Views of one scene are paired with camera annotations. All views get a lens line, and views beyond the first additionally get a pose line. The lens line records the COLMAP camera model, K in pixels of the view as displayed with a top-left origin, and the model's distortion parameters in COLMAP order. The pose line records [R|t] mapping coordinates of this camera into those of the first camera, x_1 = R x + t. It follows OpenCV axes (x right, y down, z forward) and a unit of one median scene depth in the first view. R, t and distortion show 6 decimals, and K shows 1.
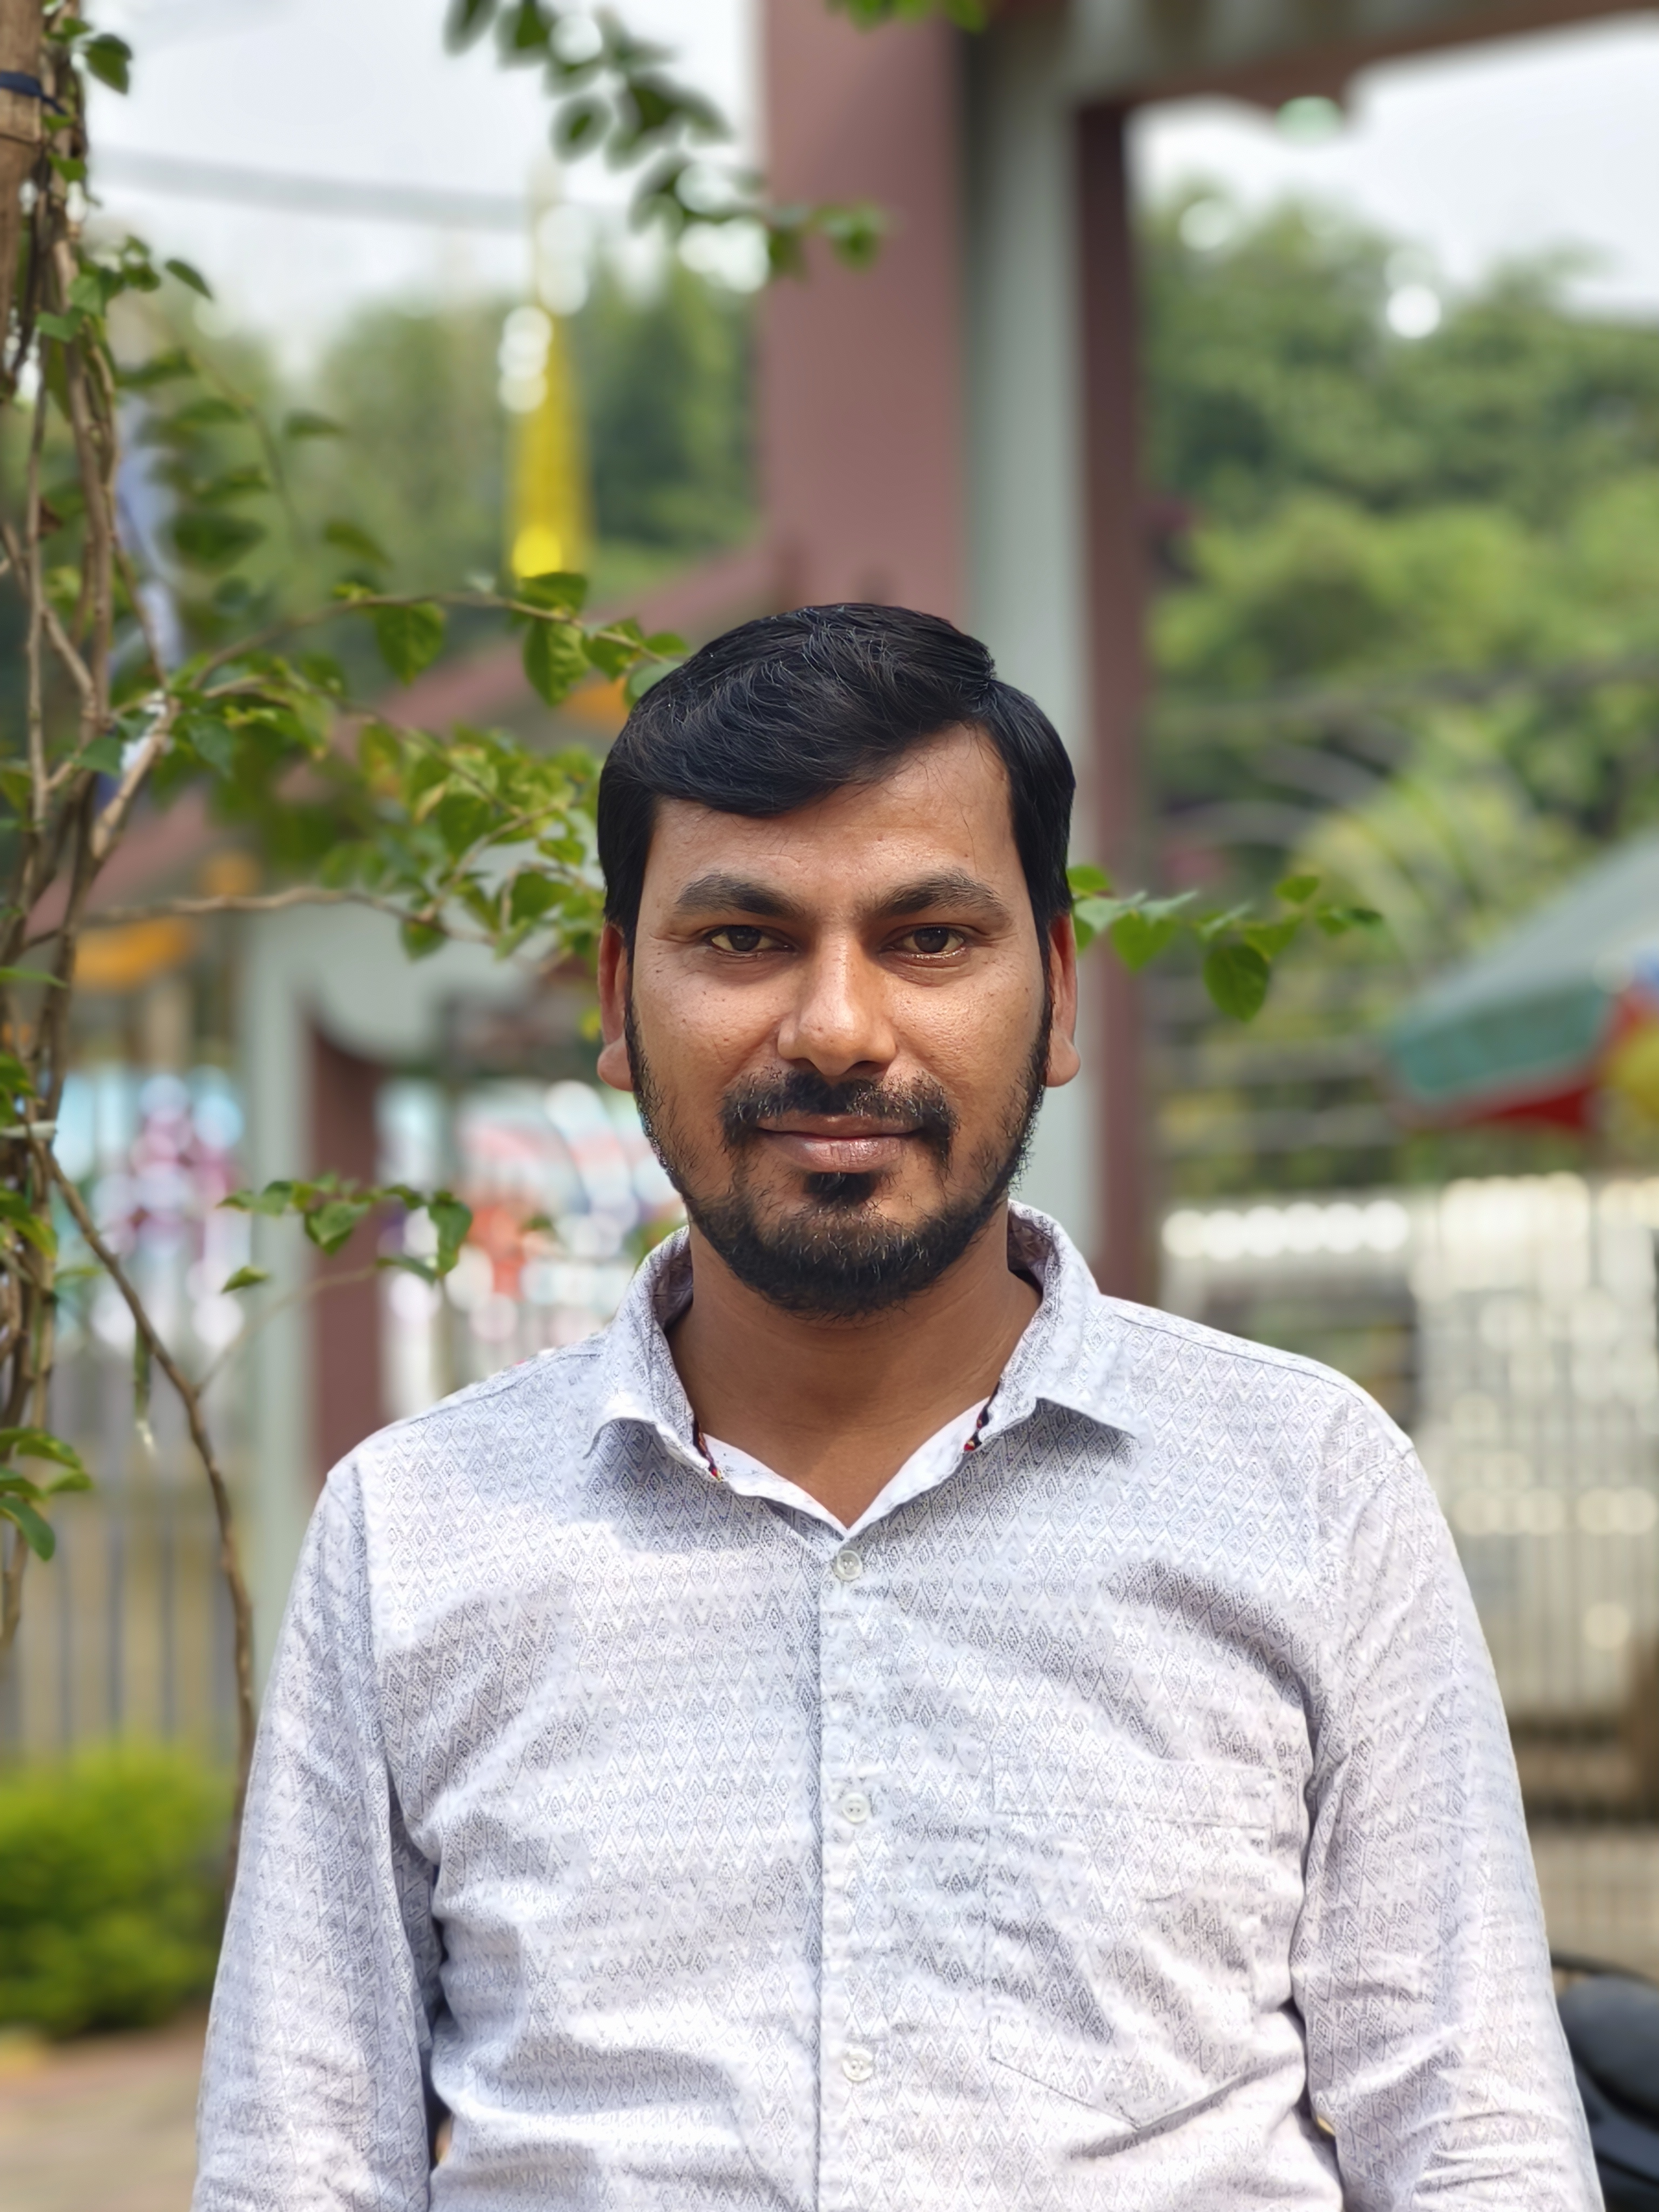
lens RADIAL K [[5413.4, 0, 835.3], [0, 5413.4, 1095.5], [0, 0, 1]] dist [0.303766, 0.000000]
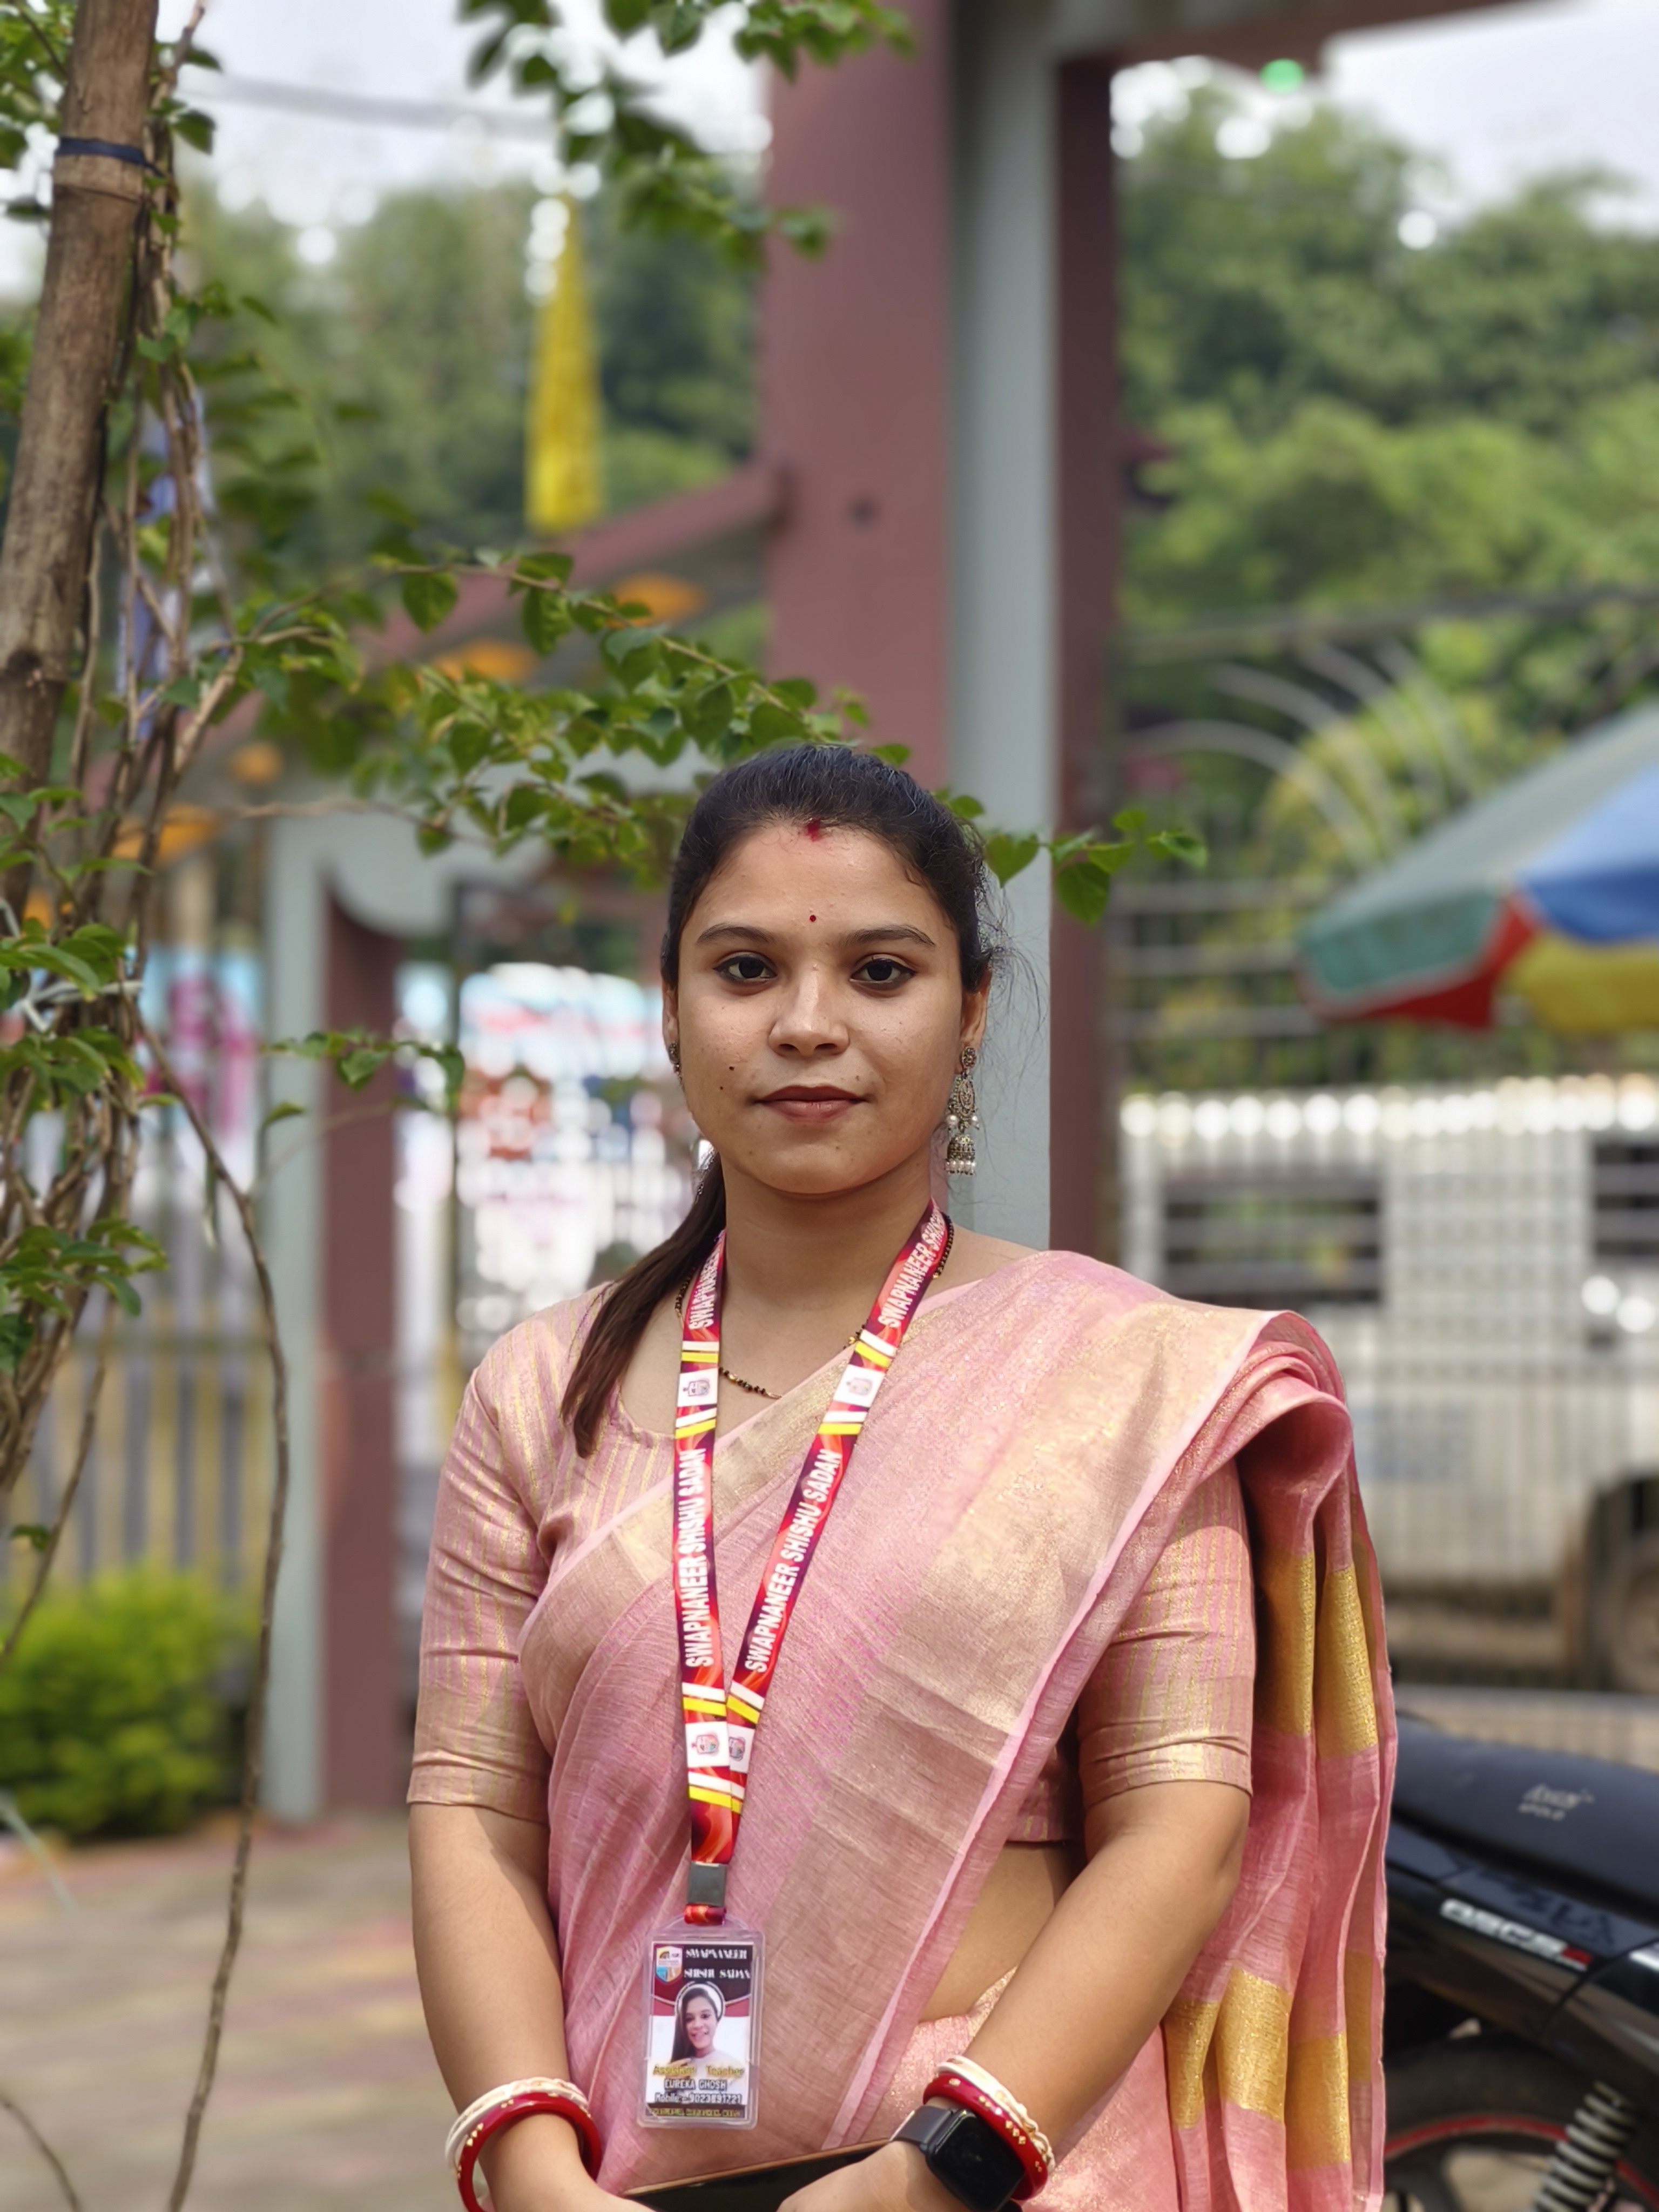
lens RADIAL K [[5413.4, 0, 832.9], [0, 5413.4, 1119.2], [0, 0, 1]] dist [0.303766, 0.000000]
pose [[0.999765, 0.021634, -0.001490, 0.016873], [-0.021591, 0.999472, 0.024297, 0.002303], [0.002015, -0.024259, 0.999704, -0.223308]]
